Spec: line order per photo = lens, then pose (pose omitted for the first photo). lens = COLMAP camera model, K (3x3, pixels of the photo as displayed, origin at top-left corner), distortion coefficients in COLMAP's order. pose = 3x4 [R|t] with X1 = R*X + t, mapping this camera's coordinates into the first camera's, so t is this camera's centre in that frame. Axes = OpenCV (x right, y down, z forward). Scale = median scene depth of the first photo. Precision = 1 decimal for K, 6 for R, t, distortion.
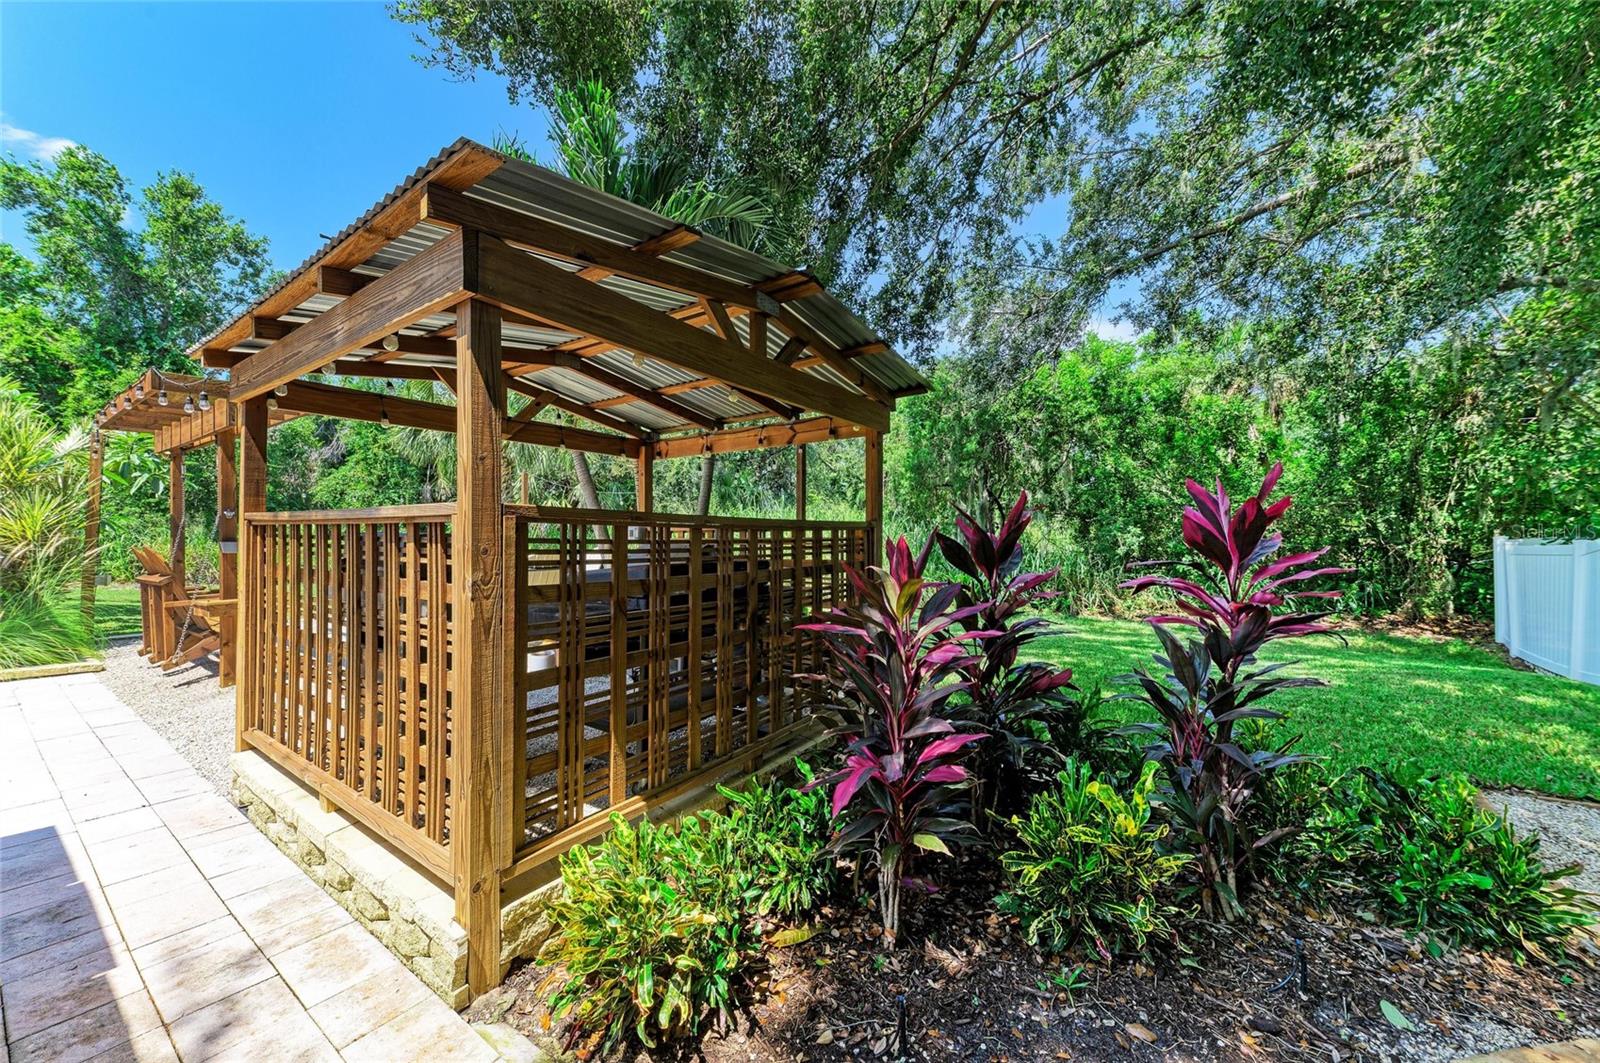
lens RADIAL K [[574.0, 0, 793.7], [0, 574.0, 533.8], [0, 0, 1]] dist [0.002428, 0.000083]
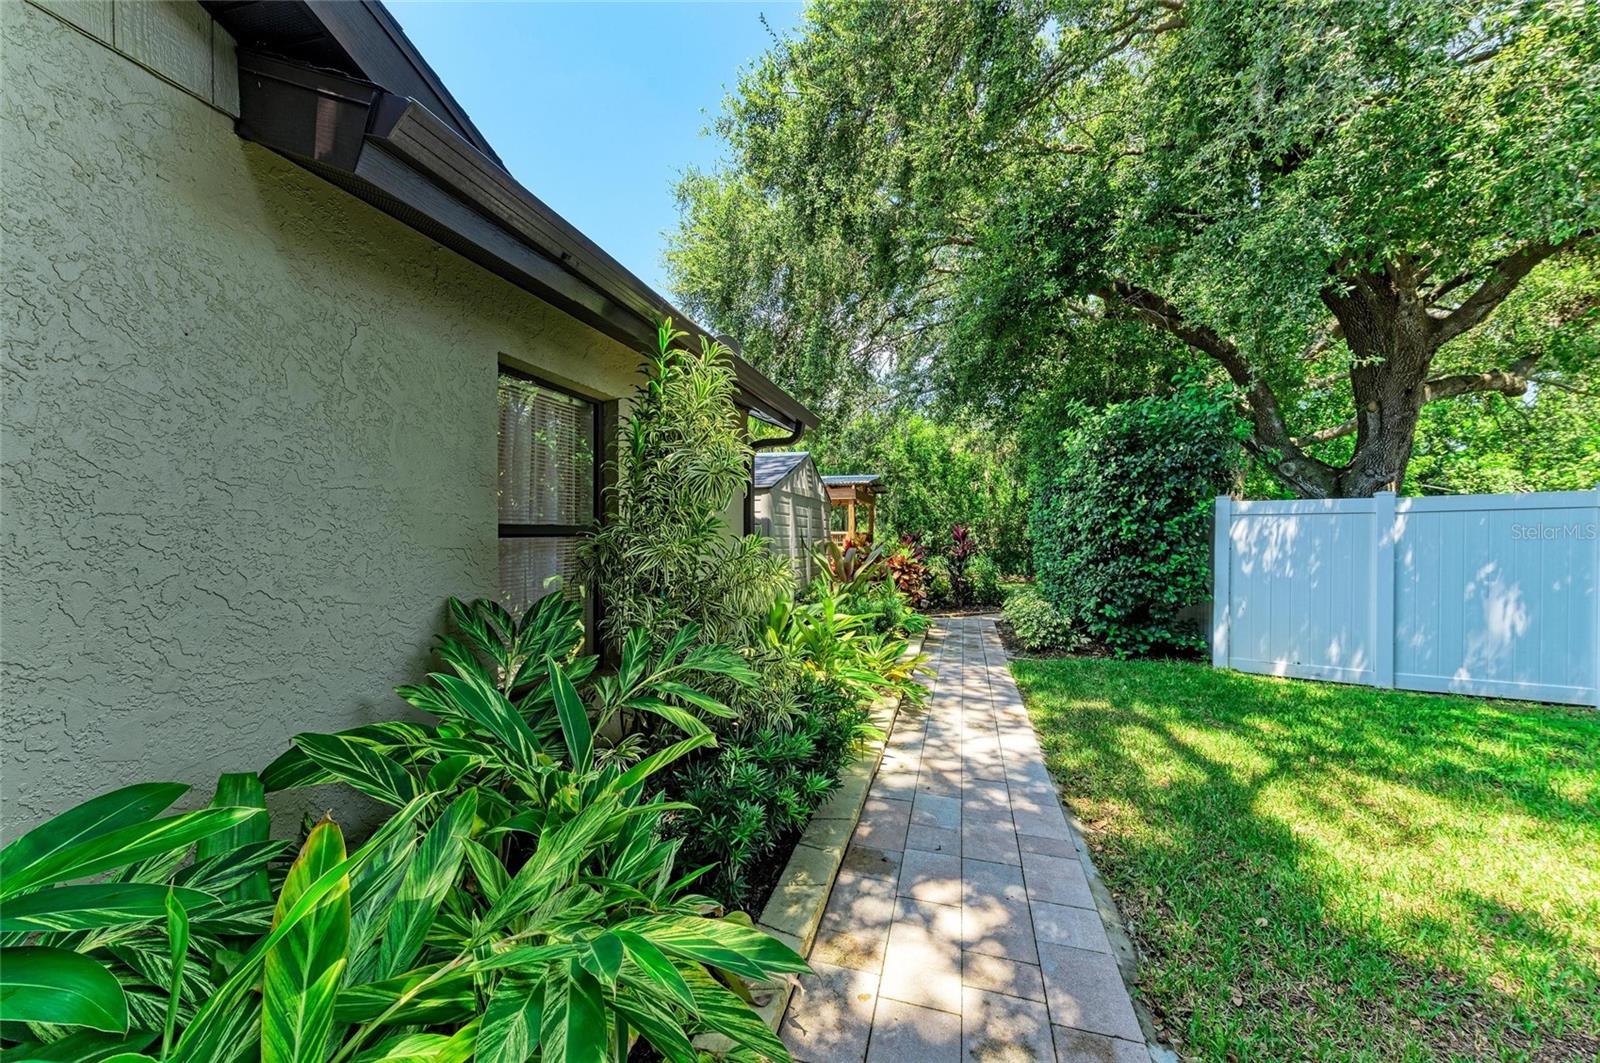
lens RADIAL K [[616.2, 0, 803.4], [0, 616.2, 533.6], [0, 0, 1]] dist [-0.001347, -0.000077]
pose [[0.936224, -0.001764, 0.351400, -0.366426], [0.001177, 0.999998, 0.001883, -0.005265], [-0.351403, -0.001349, 0.936223, -0.543187]]
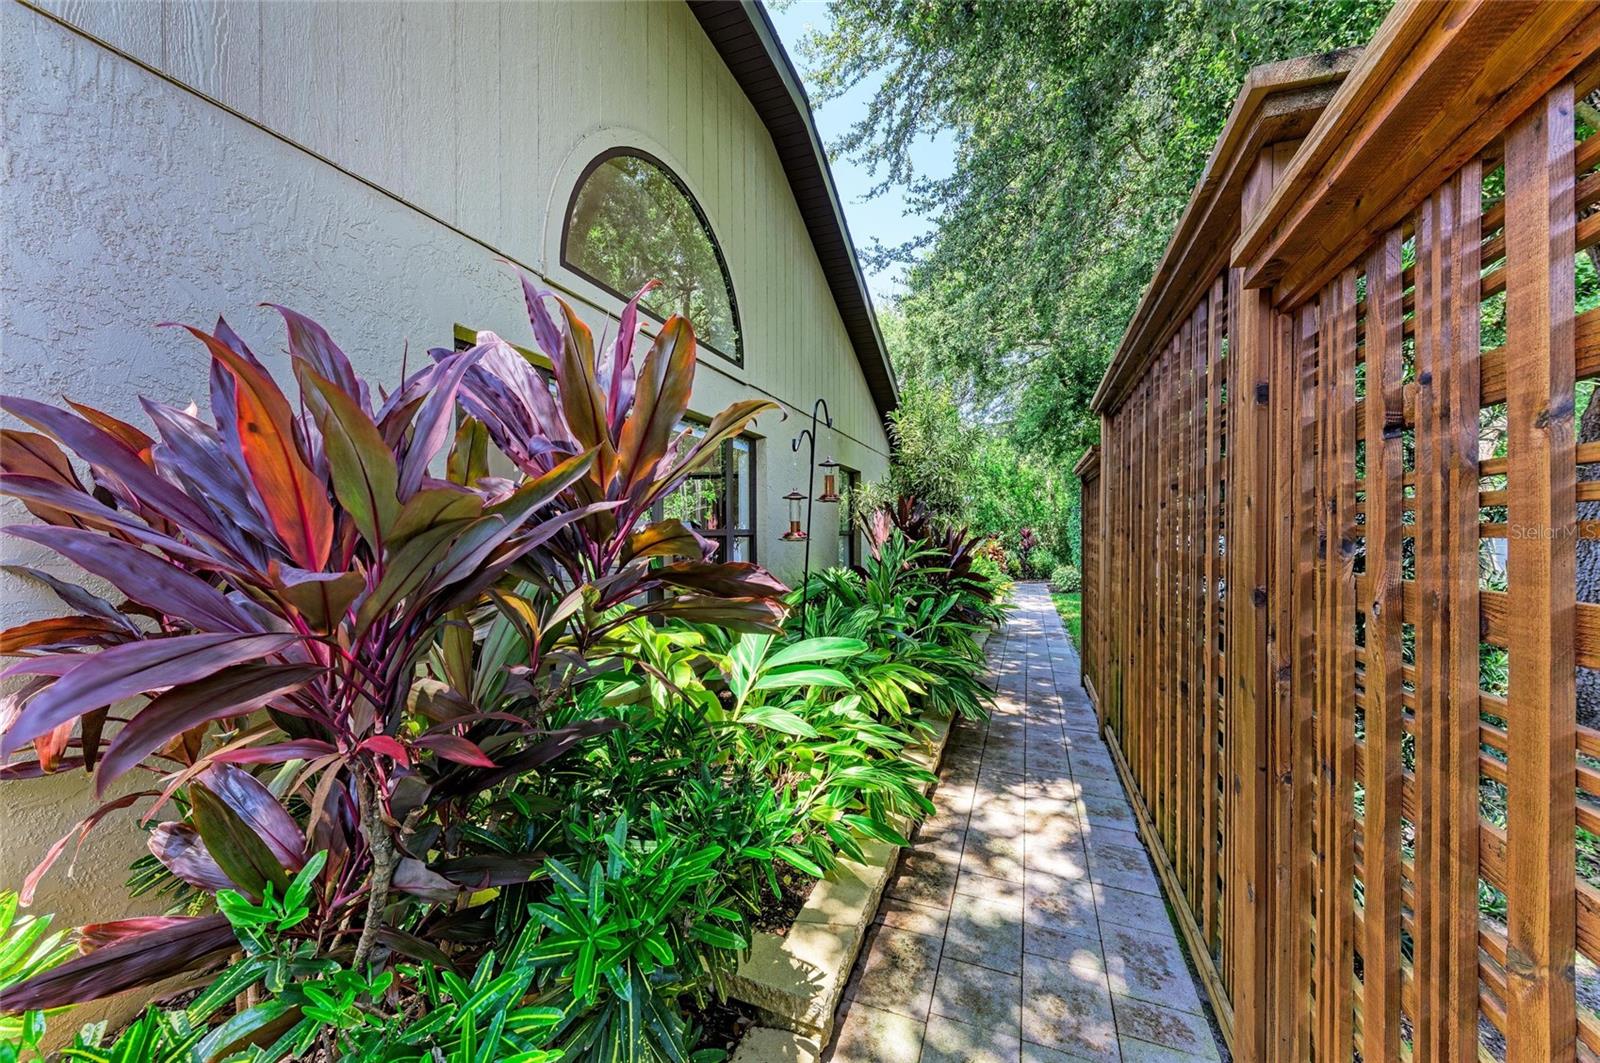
lens RADIAL K [[616.2, 0, 800.1], [0, 616.2, 532.0], [0, 0, 1]] dist [-0.001347, -0.000077]
pose [[0.967117, -0.006112, 0.254257, -0.673675], [0.006706, 0.999976, -0.001470, -0.007409], [-0.254242, 0.003126, 0.967135, -0.983783]]
